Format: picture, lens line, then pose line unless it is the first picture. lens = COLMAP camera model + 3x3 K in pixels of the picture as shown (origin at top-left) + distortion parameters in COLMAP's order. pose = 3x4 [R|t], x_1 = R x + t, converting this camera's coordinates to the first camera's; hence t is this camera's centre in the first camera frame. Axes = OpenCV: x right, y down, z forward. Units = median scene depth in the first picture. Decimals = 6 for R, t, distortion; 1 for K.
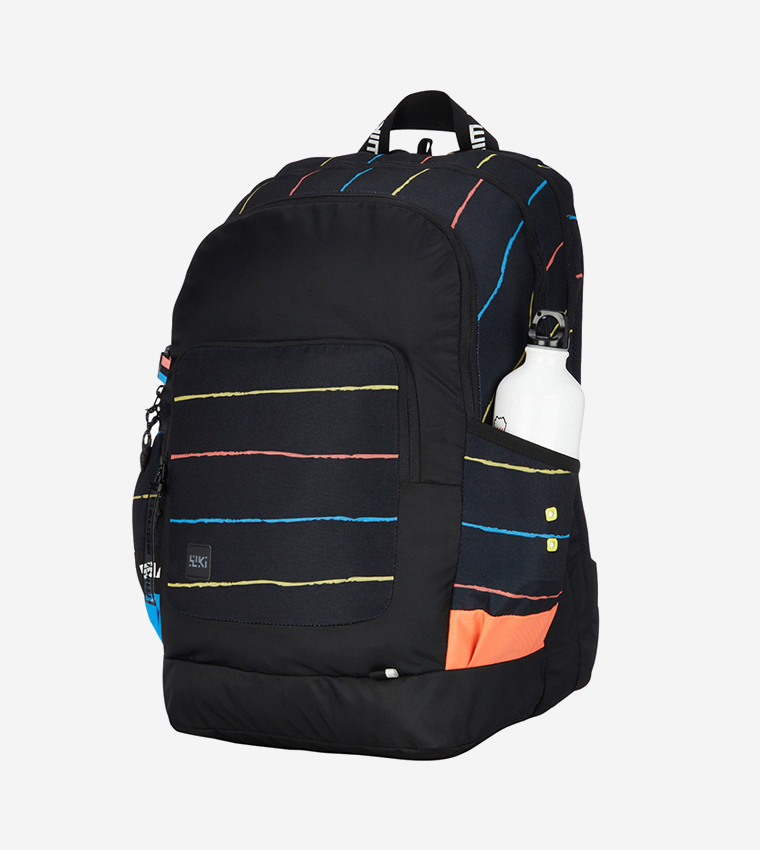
lens RADIAL K [[3007.0, 0, 380.0], [0, 3007.0, 425.0], [0, 0, 1]] dist [-0.084801, -0.997536]
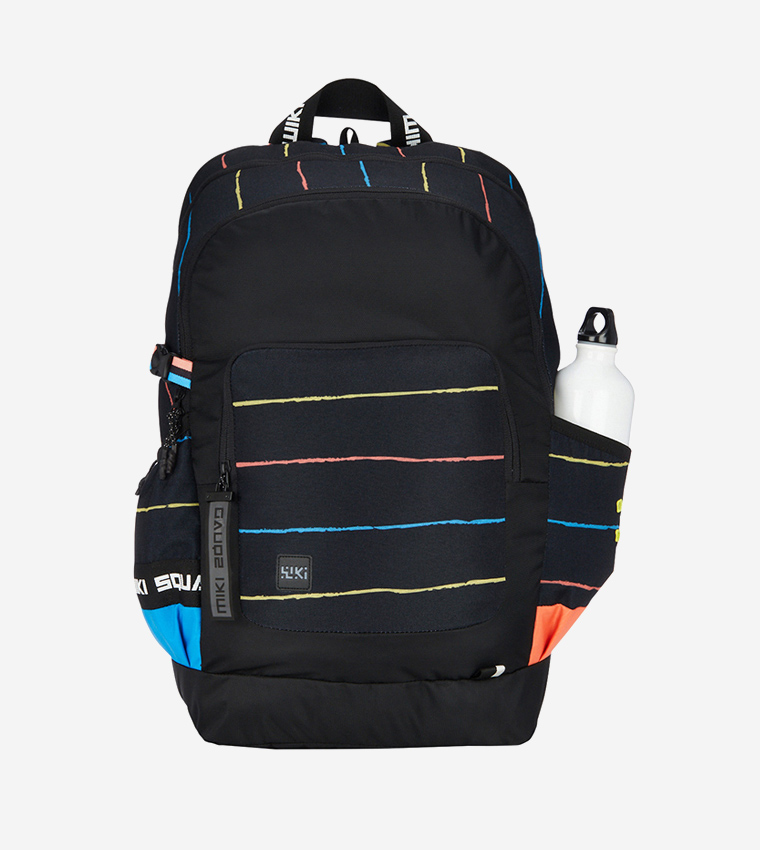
lens RADIAL K [[3007.0, 0, 380.0], [0, 3007.0, 425.0], [0, 0, 1]] dist [-0.084801, -0.997536]
pose [[0.863872, -0.035841, 0.502435, -0.523446], [0.020141, 0.999125, 0.036642, -0.037072], [-0.503309, -0.021535, 0.863838, 0.154379]]
